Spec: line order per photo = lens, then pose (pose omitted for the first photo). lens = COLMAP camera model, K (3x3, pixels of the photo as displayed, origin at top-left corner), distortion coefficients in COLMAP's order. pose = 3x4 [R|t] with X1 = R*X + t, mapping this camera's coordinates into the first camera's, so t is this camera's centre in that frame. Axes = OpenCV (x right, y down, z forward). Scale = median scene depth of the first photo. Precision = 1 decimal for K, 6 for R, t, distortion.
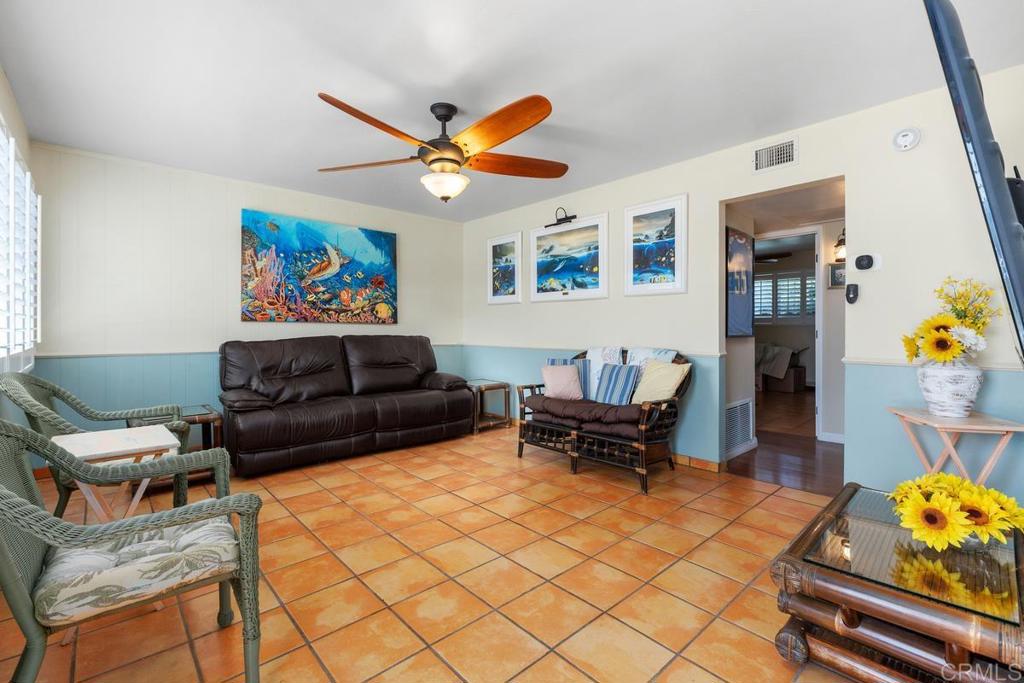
lens RADIAL K [[451.2, 0, 514.6], [0, 451.2, 328.7], [0, 0, 1]] dist [-0.006848, 0.000247]
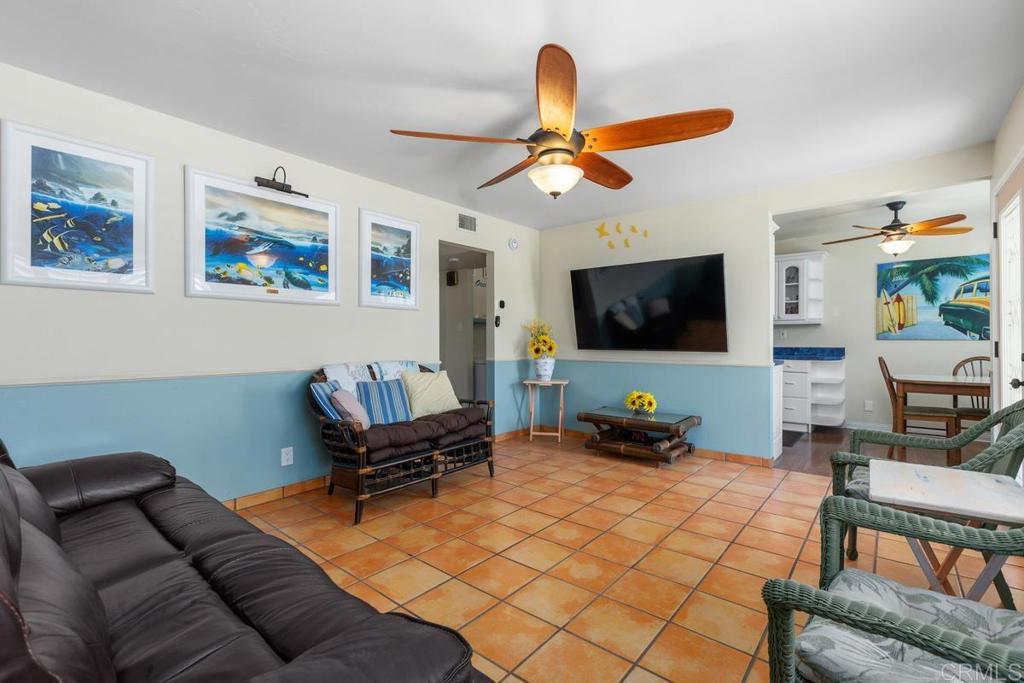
lens RADIAL K [[451.2, 0, 509.9], [0, 451.2, 342.0], [0, 0, 1]] dist [-0.006848, 0.000247]
pose [[-0.123795, -0.000459, 0.992308, -0.725727], [0.003872, 0.999992, 0.000945, 0.000450], [-0.992300, 0.003959, -0.123792, 0.855757]]
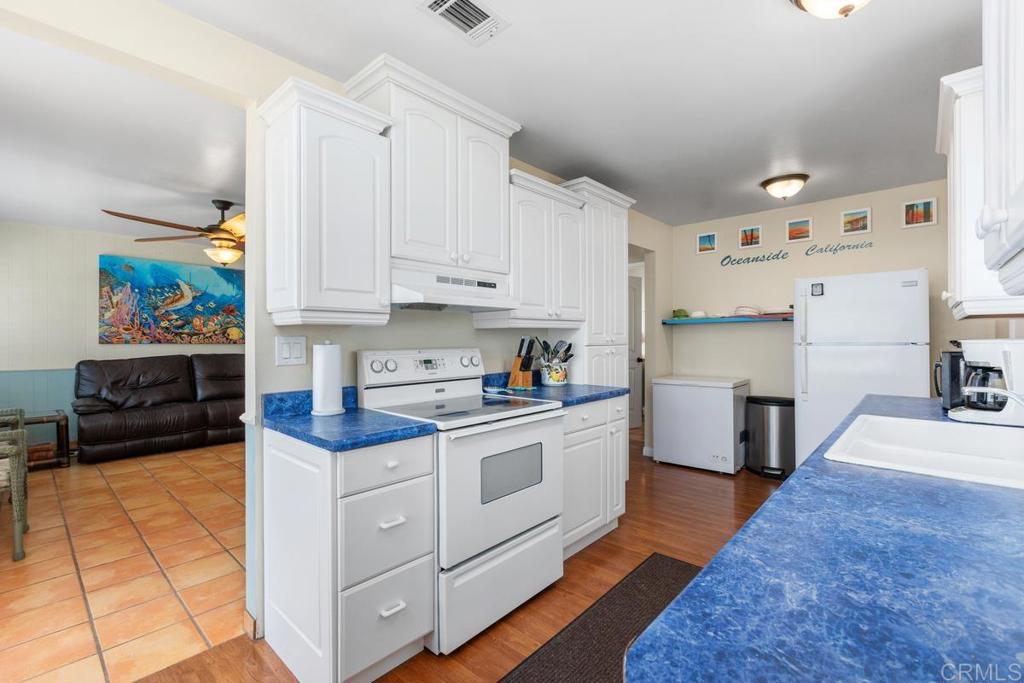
lens RADIAL K [[451.2, 0, 510.3], [0, 451.2, 338.8], [0, 0, 1]] dist [-0.006848, 0.000247]
pose [[0.995569, -0.000468, 0.094034, 0.452248], [0.000531, 1.000000, -0.000650, -0.032729], [-0.094034, 0.000697, 0.995569, -0.378283]]
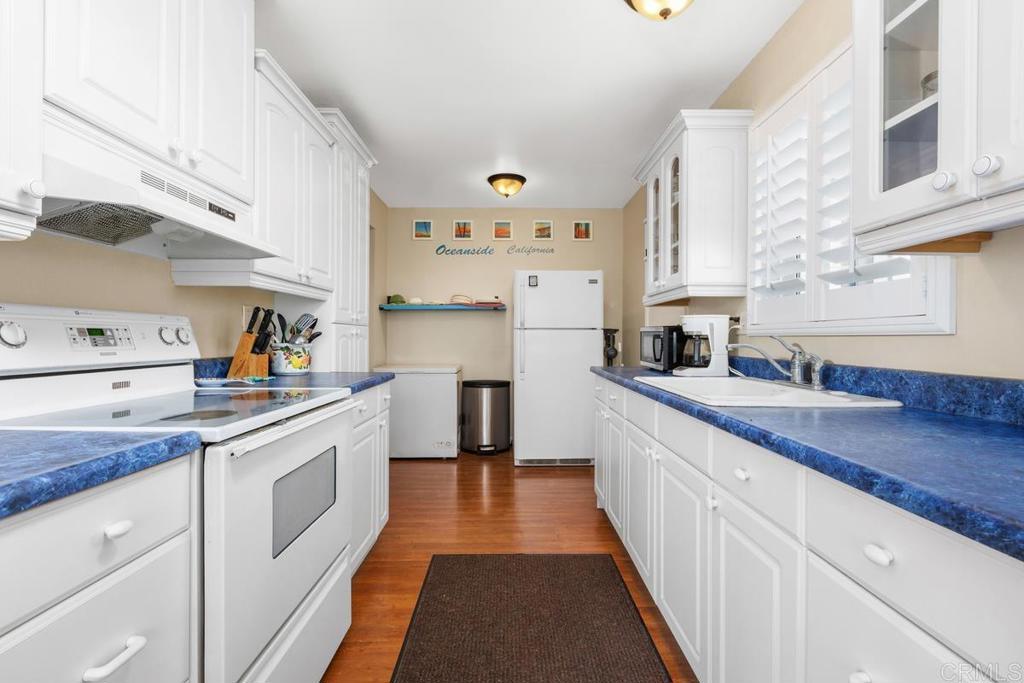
lens RADIAL K [[451.2, 0, 513.0], [0, 451.2, 339.1], [0, 0, 1]] dist [-0.006848, 0.000247]
pose [[0.665793, 0.006293, 0.746110, 0.355895], [-0.007096, 0.999973, -0.002103, 0.001821], [-0.746102, -0.003894, 0.665820, -0.203195]]
